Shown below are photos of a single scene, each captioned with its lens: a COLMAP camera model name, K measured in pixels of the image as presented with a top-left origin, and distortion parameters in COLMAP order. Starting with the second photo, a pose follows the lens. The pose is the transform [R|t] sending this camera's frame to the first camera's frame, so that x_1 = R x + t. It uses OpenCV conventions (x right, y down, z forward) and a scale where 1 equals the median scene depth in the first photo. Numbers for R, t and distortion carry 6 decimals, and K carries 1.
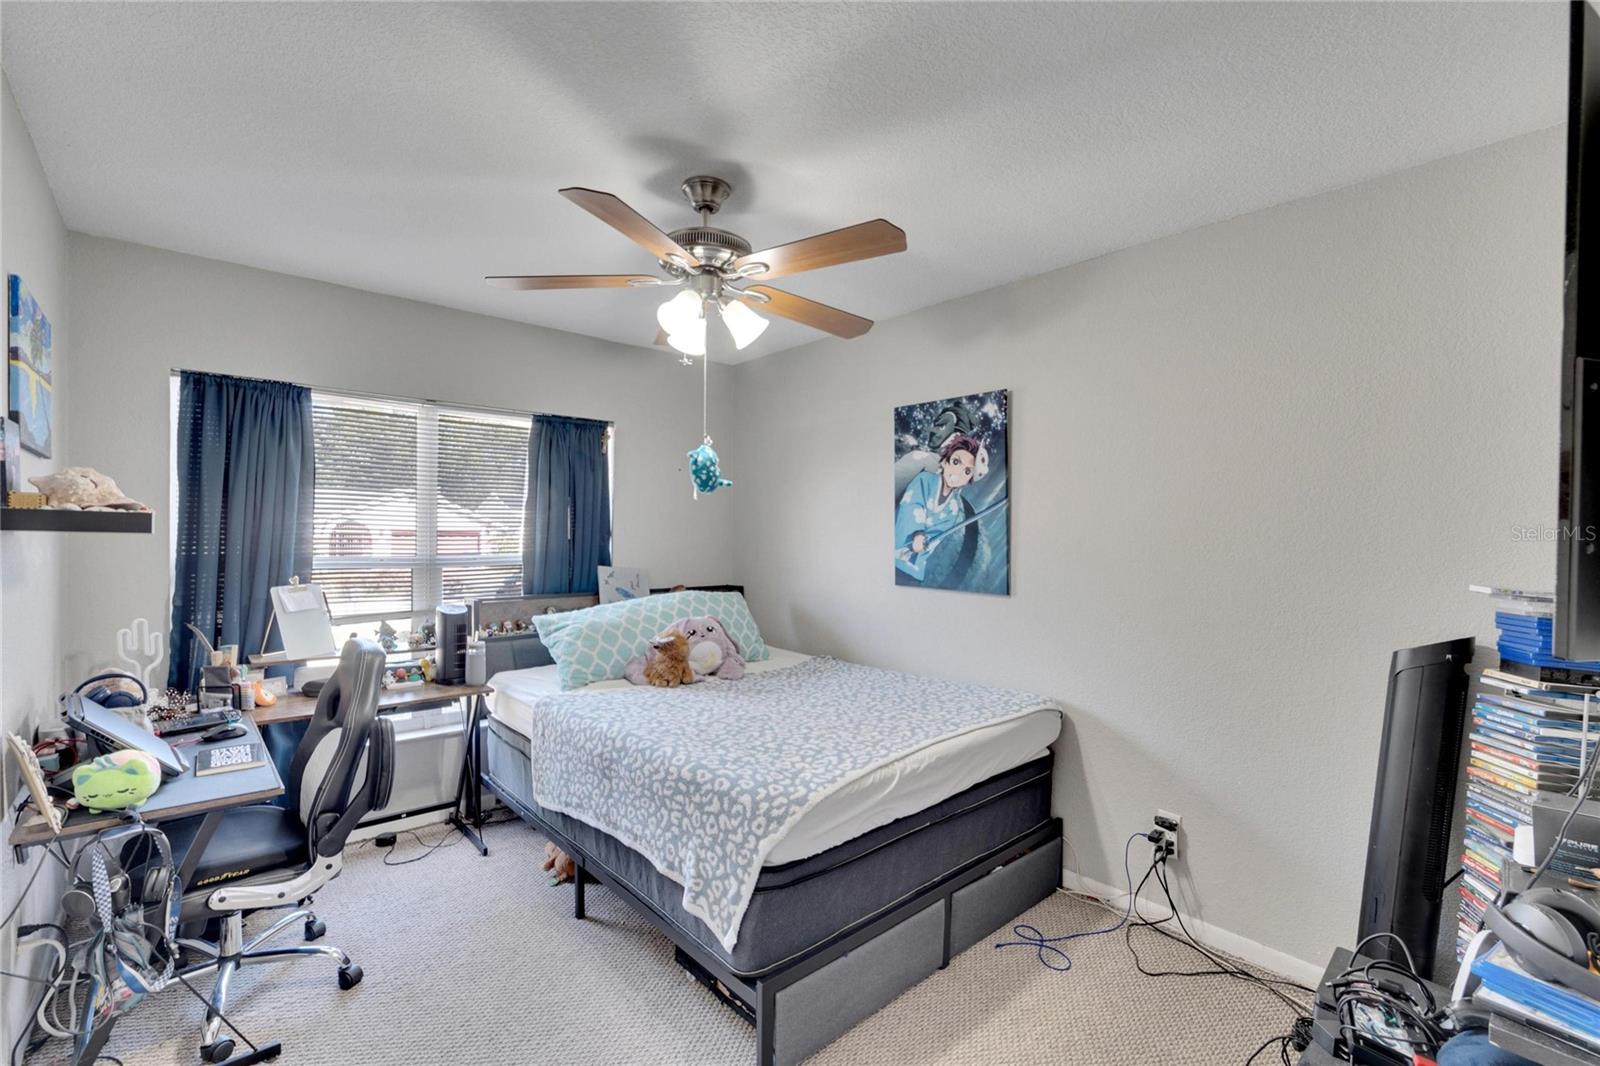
lens RADIAL K [[698.4, 0, 797.9], [0, 698.4, 542.7], [0, 0, 1]] dist [-0.001767, -0.000568]
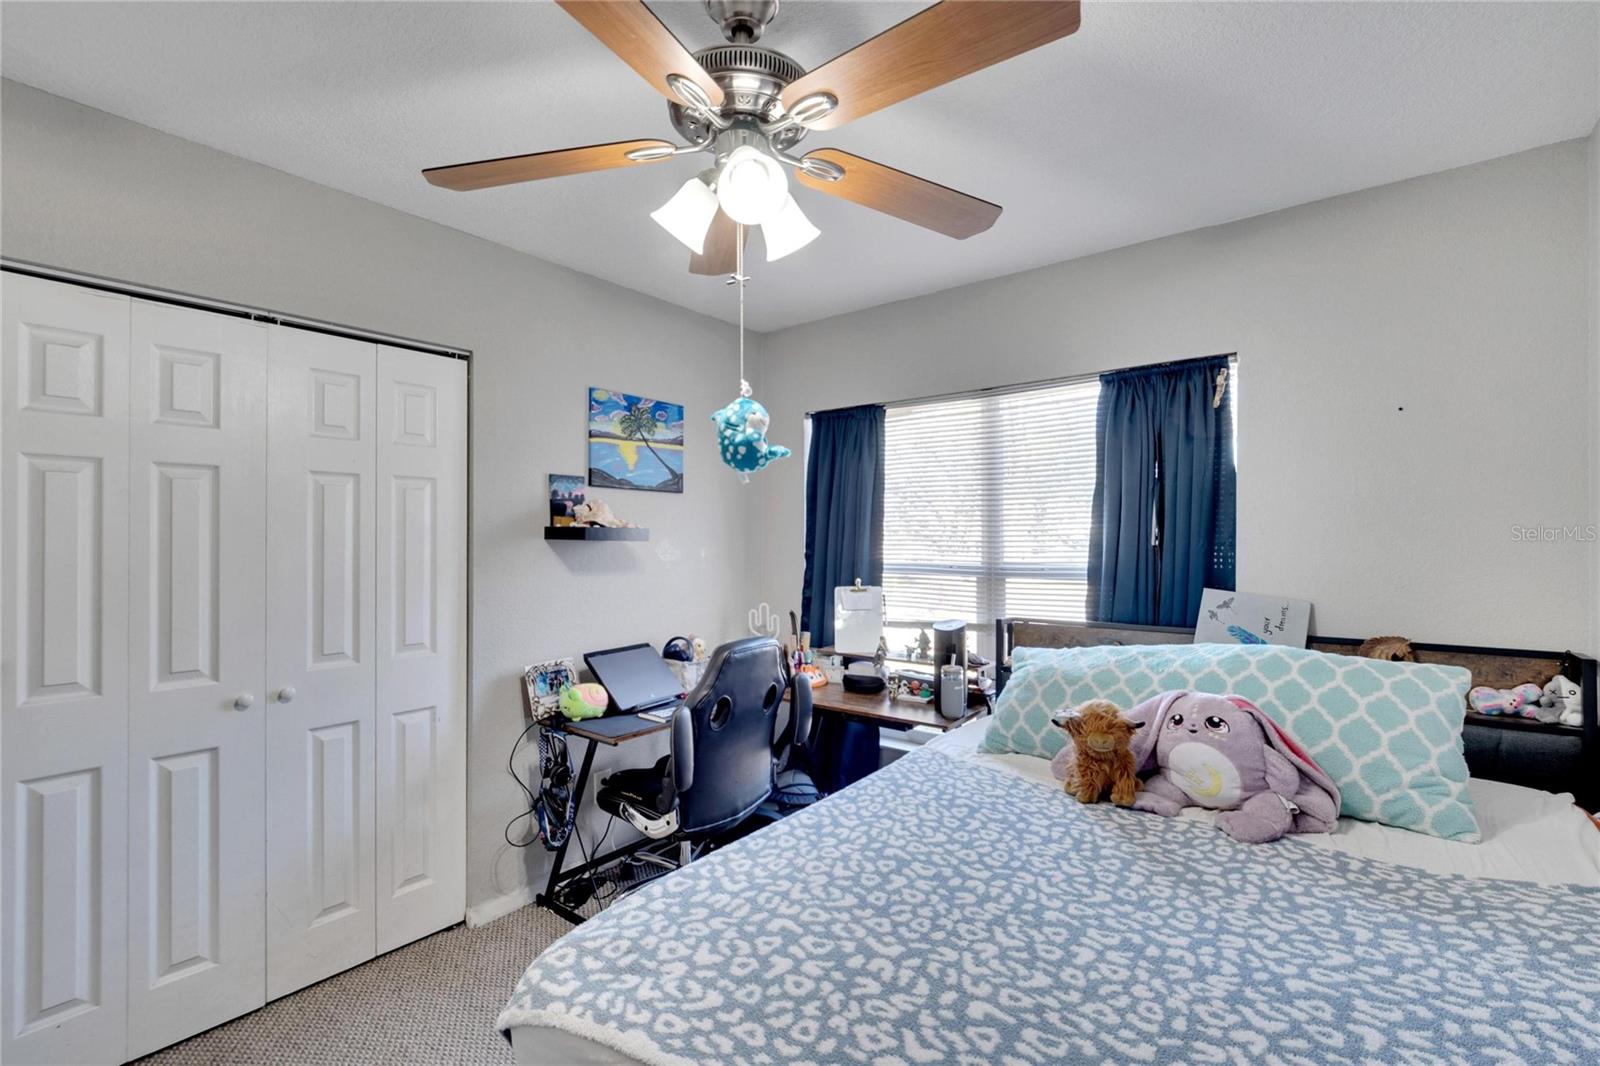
lens RADIAL K [[730.5, 0, 796.3], [0, 730.5, 535.8], [0, 0, 1]] dist [-0.002126, -0.000472]
pose [[0.166370, -0.011918, -0.985991, 0.388869], [-0.007082, 0.999887, -0.013281, -0.002749], [0.986038, 0.009192, 0.166267, 0.677305]]
